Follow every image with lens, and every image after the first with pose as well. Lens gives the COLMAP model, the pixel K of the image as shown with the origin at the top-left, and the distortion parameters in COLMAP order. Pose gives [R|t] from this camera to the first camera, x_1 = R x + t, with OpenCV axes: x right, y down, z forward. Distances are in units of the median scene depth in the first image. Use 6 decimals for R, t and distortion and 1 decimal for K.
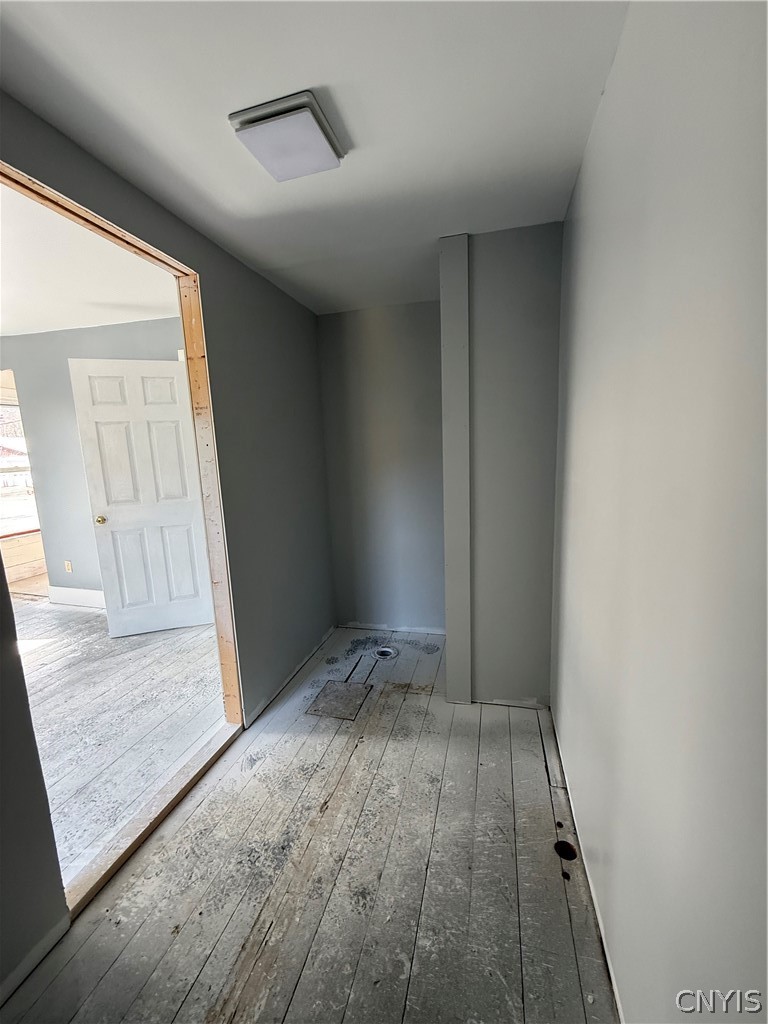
lens RADIAL K [[410.7, 0, 387.8], [0, 410.7, 511.2], [0, 0, 1]] dist [0.003433, -0.000068]
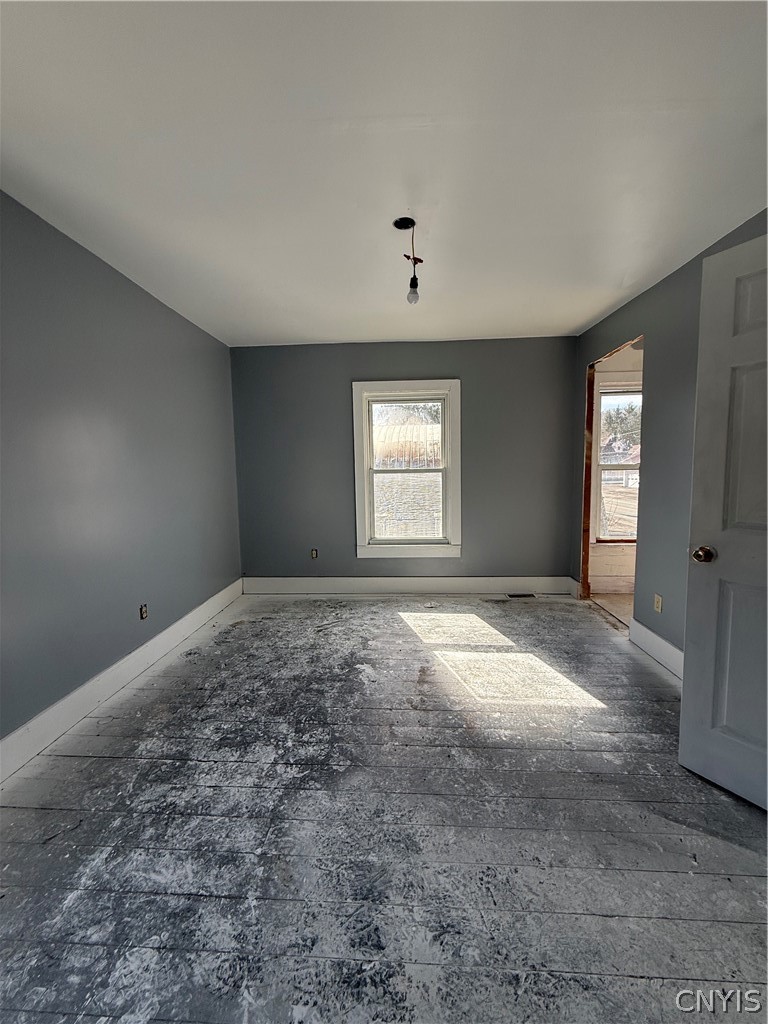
lens RADIAL K [[410.7, 0, 383.4], [0, 410.7, 510.9], [0, 0, 1]] dist [0.003433, -0.000068]
pose [[0.212166, 0.126936, -0.968955, -0.273521], [-0.145296, 0.984605, 0.097172, -0.024895], [0.966372, 0.120168, 0.227343, 0.465756]]
